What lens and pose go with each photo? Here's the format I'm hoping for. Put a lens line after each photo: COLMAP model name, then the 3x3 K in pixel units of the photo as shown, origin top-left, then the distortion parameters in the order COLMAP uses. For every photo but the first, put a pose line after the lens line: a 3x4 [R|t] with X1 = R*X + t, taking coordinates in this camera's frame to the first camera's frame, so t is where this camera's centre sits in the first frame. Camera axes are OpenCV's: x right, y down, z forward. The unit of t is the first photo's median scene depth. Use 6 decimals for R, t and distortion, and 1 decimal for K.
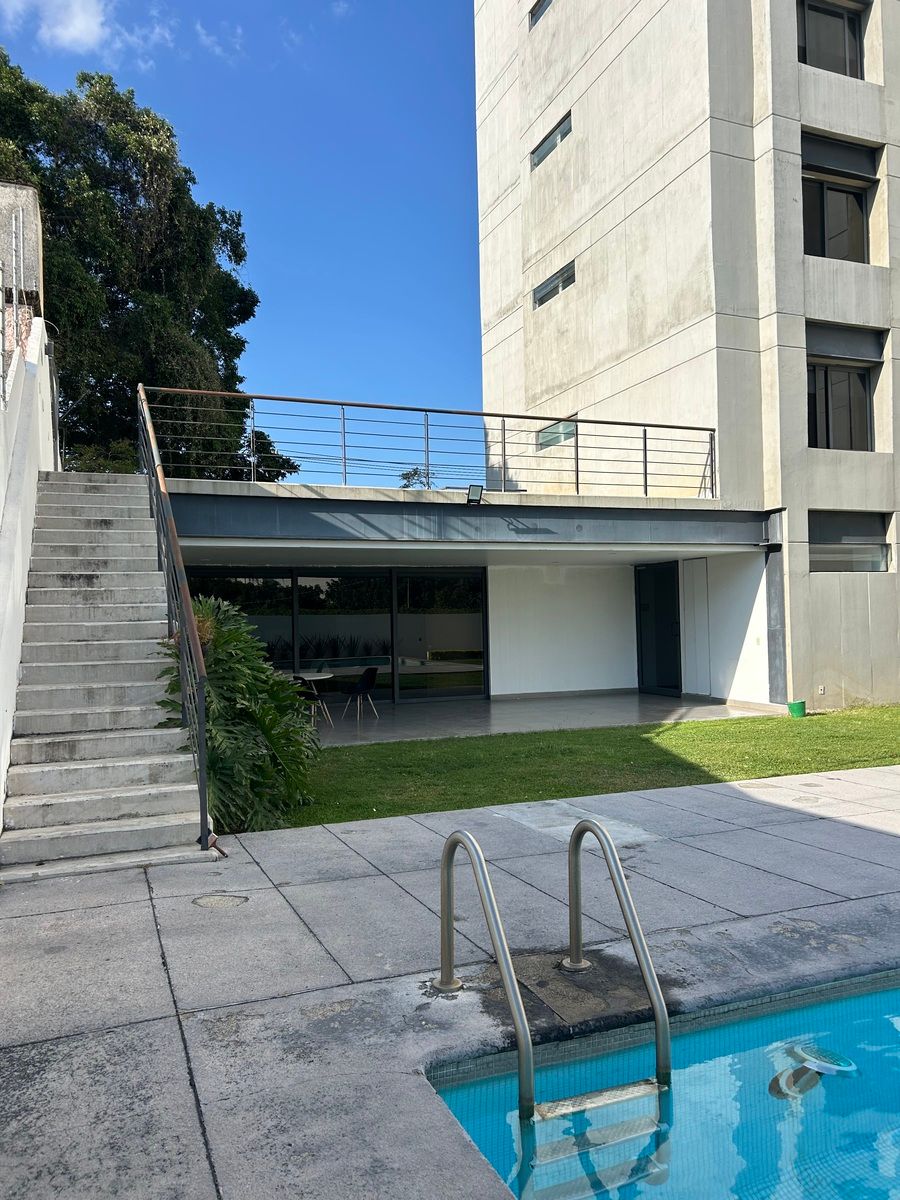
lens RADIAL K [[905.3, 0, 451.0], [0, 905.3, 601.7], [0, 0, 1]] dist [0.029356, 0.001679]
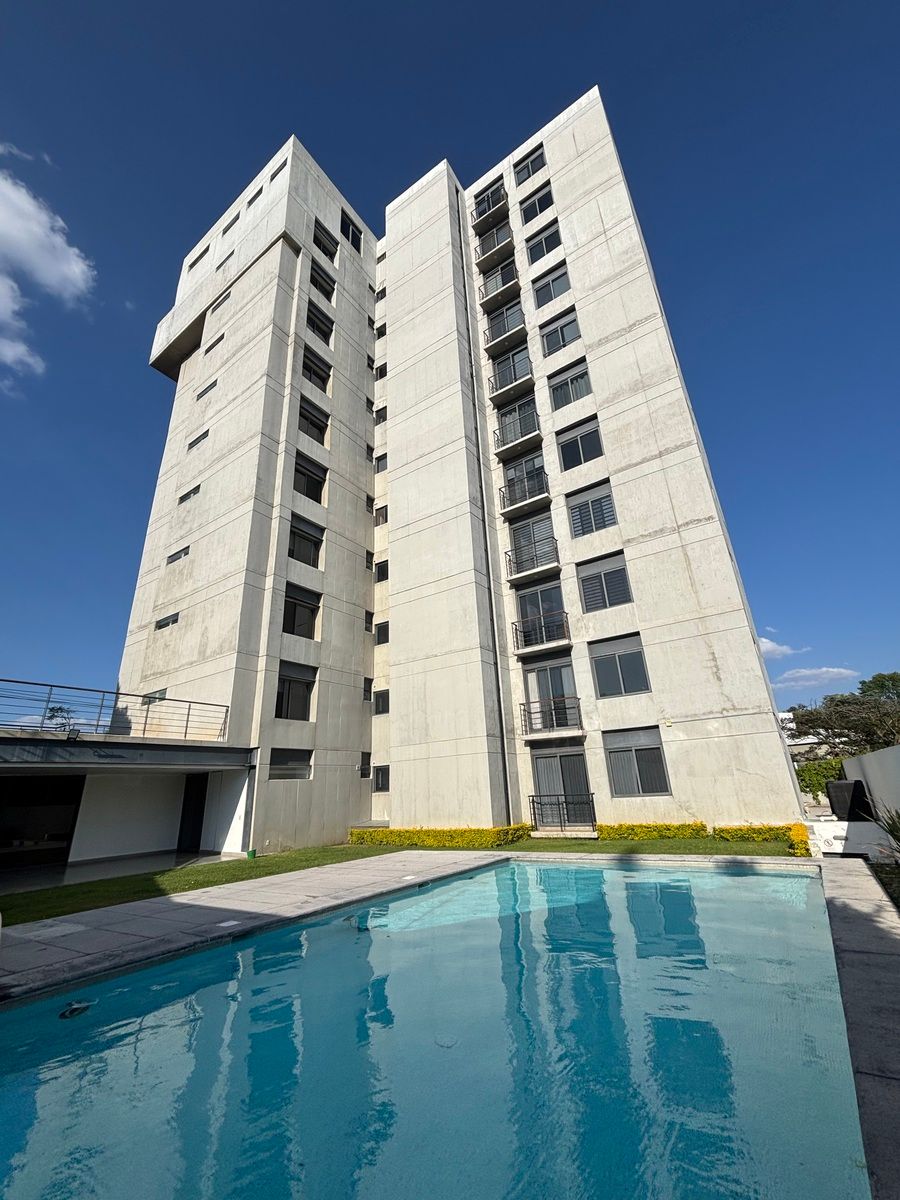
lens RADIAL K [[489.4, 0, 449.4], [0, 489.4, 600.4], [0, 0, 1]] dist [-0.007113, 0.002265]
pose [[0.830984, 0.185549, 0.524441, 0.076381], [0.017801, 0.933383, -0.358441, -0.007599], [-0.556012, 0.307194, 0.772323, -0.202485]]
